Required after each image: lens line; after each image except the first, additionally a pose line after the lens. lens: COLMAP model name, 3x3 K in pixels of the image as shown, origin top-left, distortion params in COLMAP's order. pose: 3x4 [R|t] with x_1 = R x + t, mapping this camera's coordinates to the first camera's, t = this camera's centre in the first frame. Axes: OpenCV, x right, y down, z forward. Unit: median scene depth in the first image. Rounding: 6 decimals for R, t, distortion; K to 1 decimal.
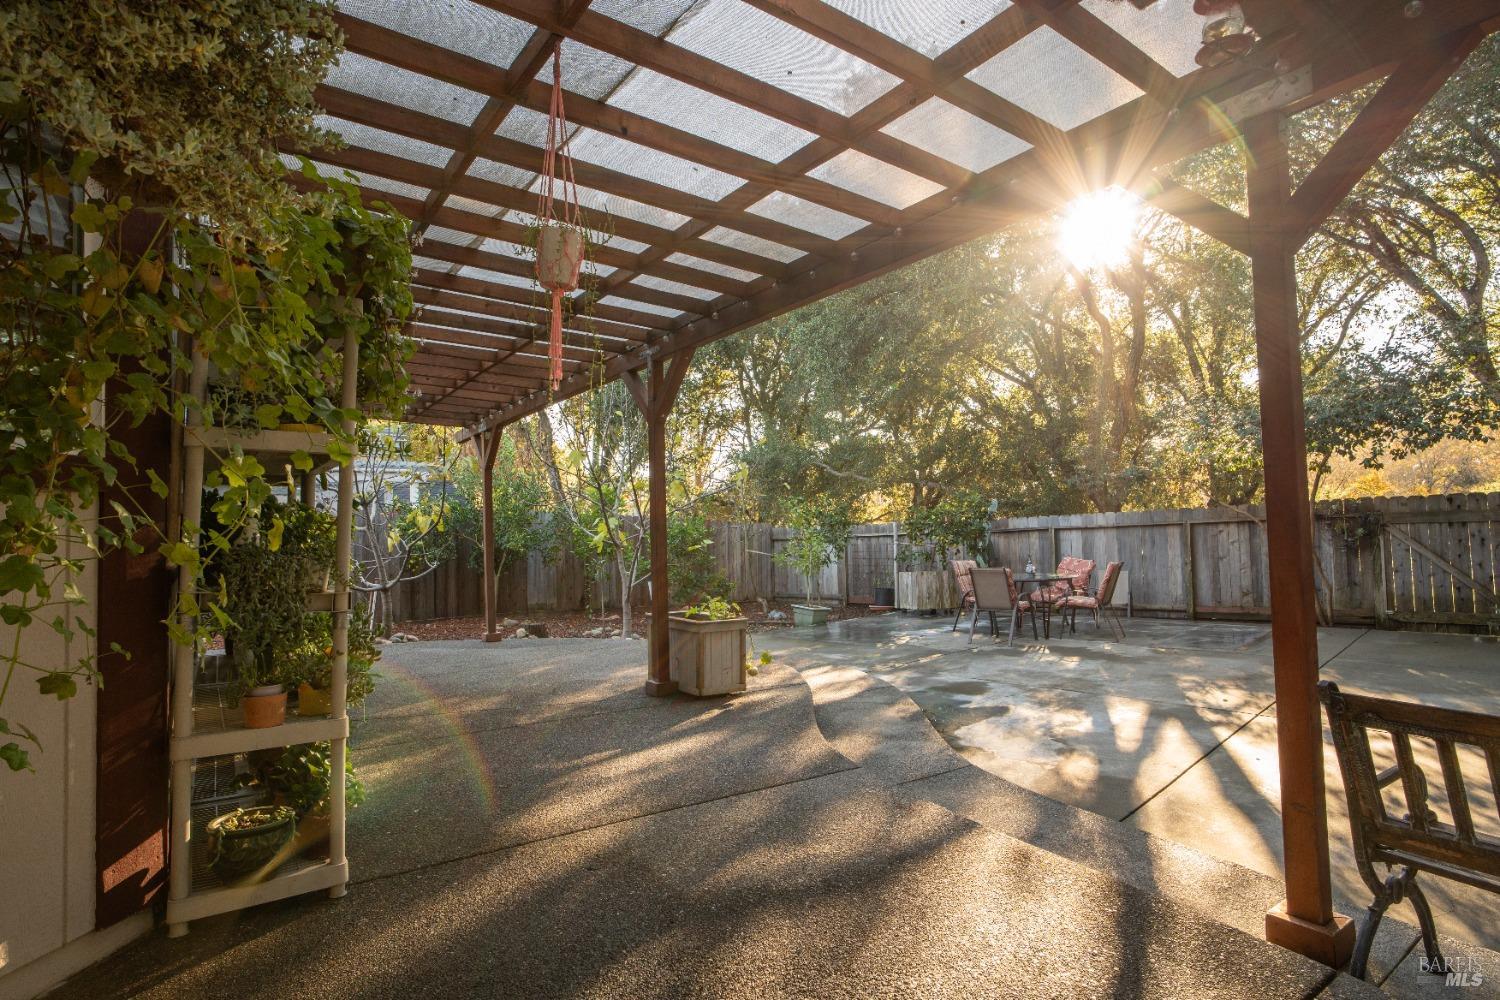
lens RADIAL K [[780.5, 0, 750.0], [0, 780.5, 500.0], [0, 0, 1]] dist [-0.002490, 0.000090]
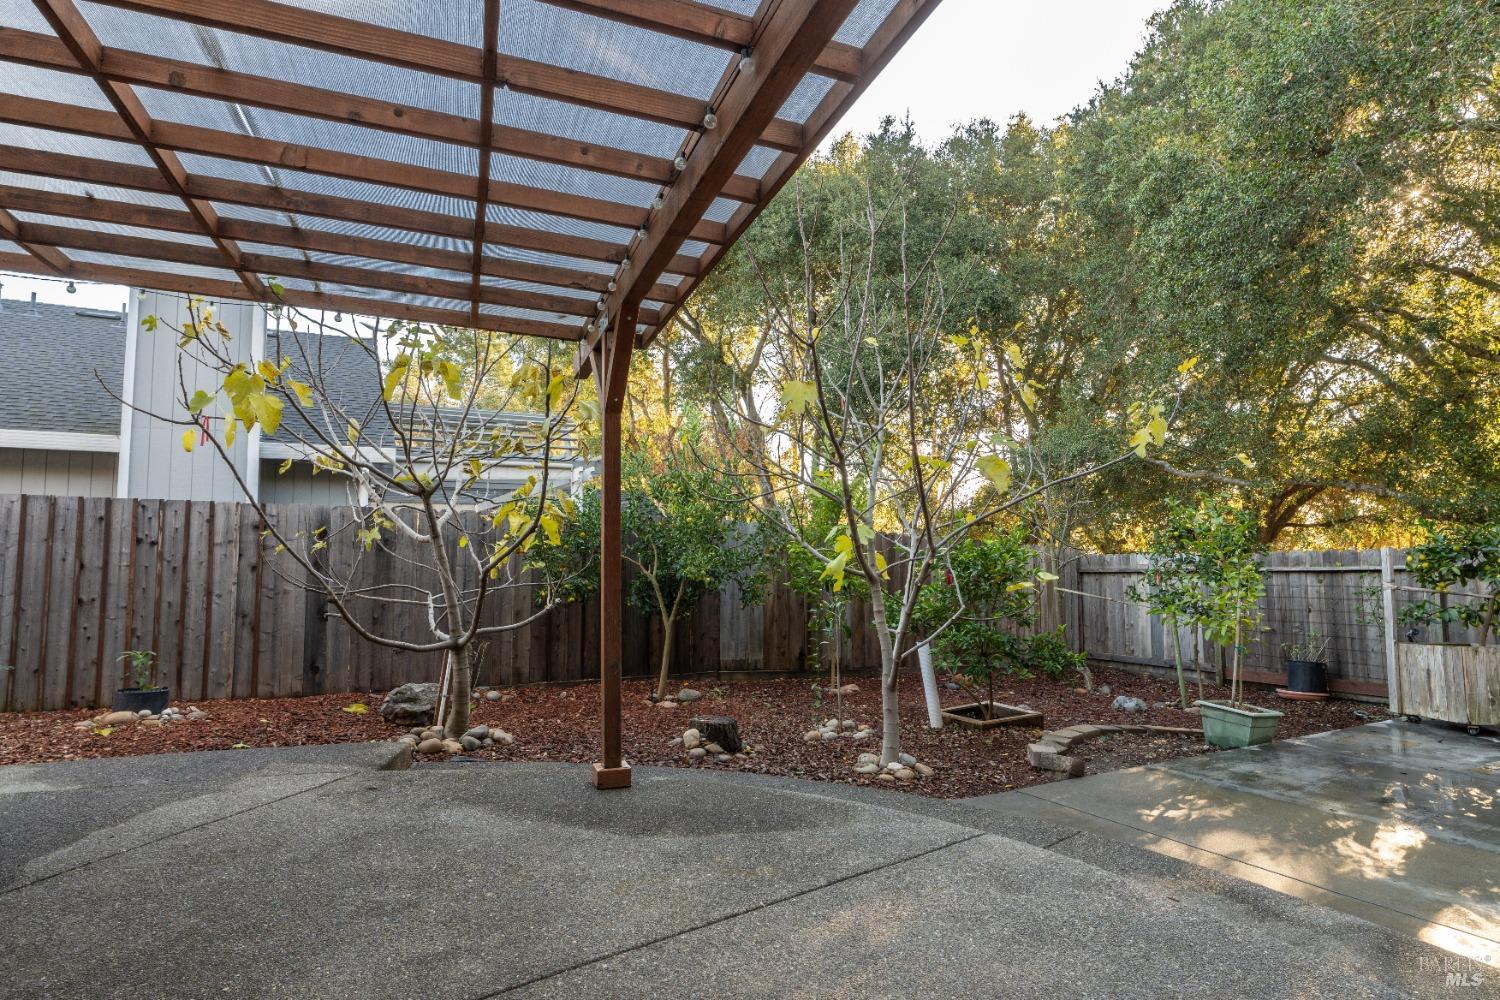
lens RADIAL K [[780.5, 0, 750.0], [0, 780.5, 500.0], [0, 0, 1]] dist [-0.002490, 0.000090]
pose [[0.962595, 0.002340, -0.270934, -0.090592], [-0.011461, 0.999419, -0.032086, 0.019826], [0.270702, 0.033991, 0.962063, 0.404665]]
